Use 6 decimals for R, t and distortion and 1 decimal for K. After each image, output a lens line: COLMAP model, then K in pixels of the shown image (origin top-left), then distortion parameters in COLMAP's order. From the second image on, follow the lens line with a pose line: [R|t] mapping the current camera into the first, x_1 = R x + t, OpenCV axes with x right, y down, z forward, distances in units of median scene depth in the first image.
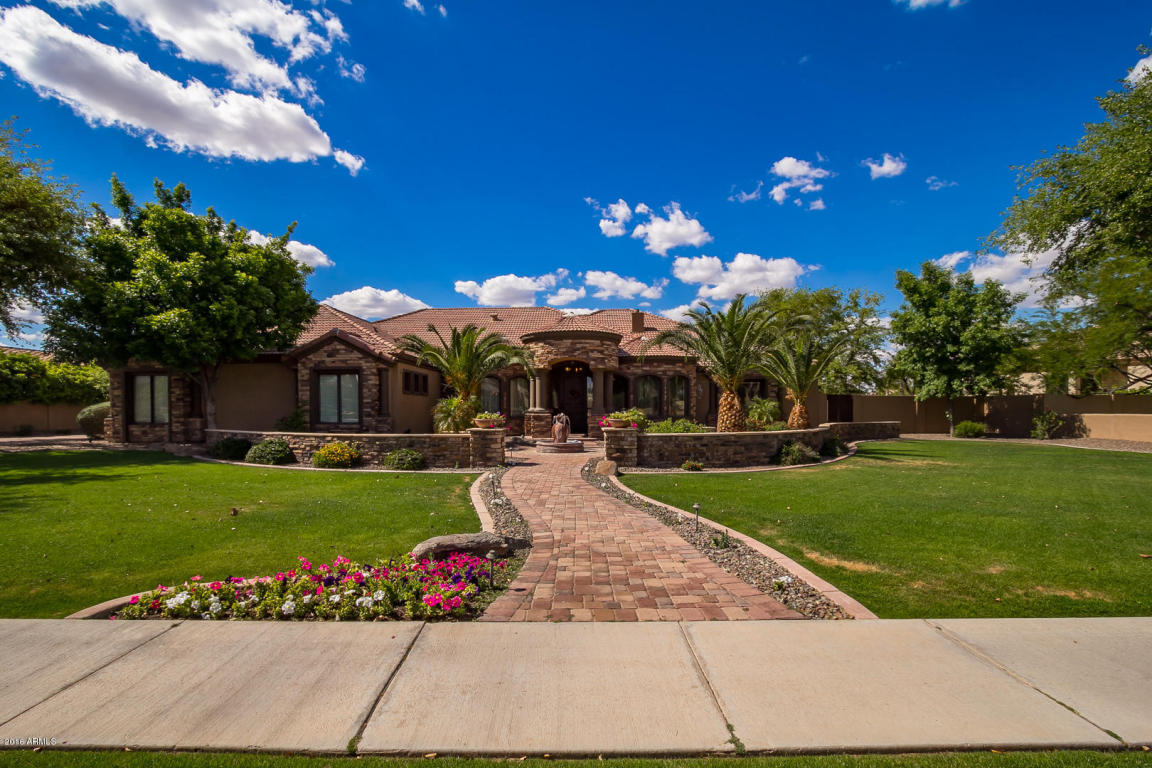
lens RADIAL K [[542.8, 0, 573.4], [0, 542.8, 388.6], [0, 0, 1]] dist [0.003613, 0.000035]
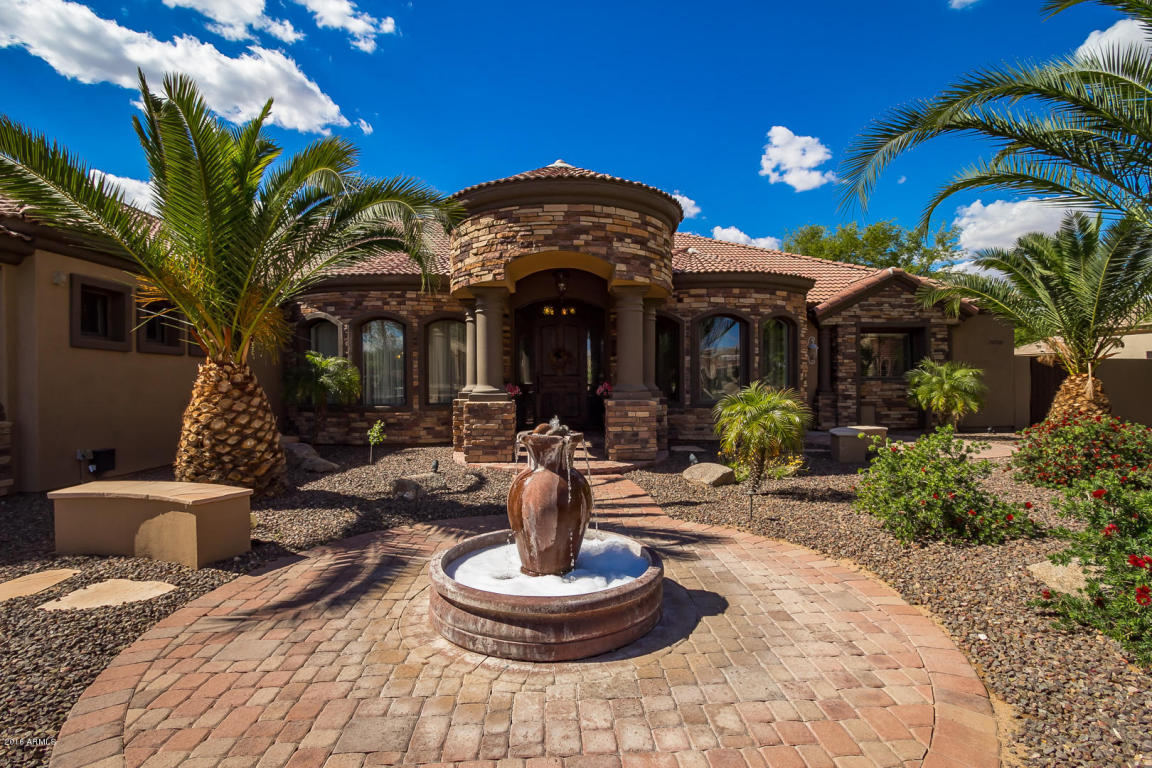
lens RADIAL K [[542.8, 0, 573.4], [0, 542.8, 388.6], [0, 0, 1]] dist [0.003613, 0.000035]
pose [[0.998557, -0.004623, 0.053502, -0.018780], [0.001945, 0.998747, 0.050013, 0.017865], [-0.053666, -0.049837, 0.997315, 0.591254]]
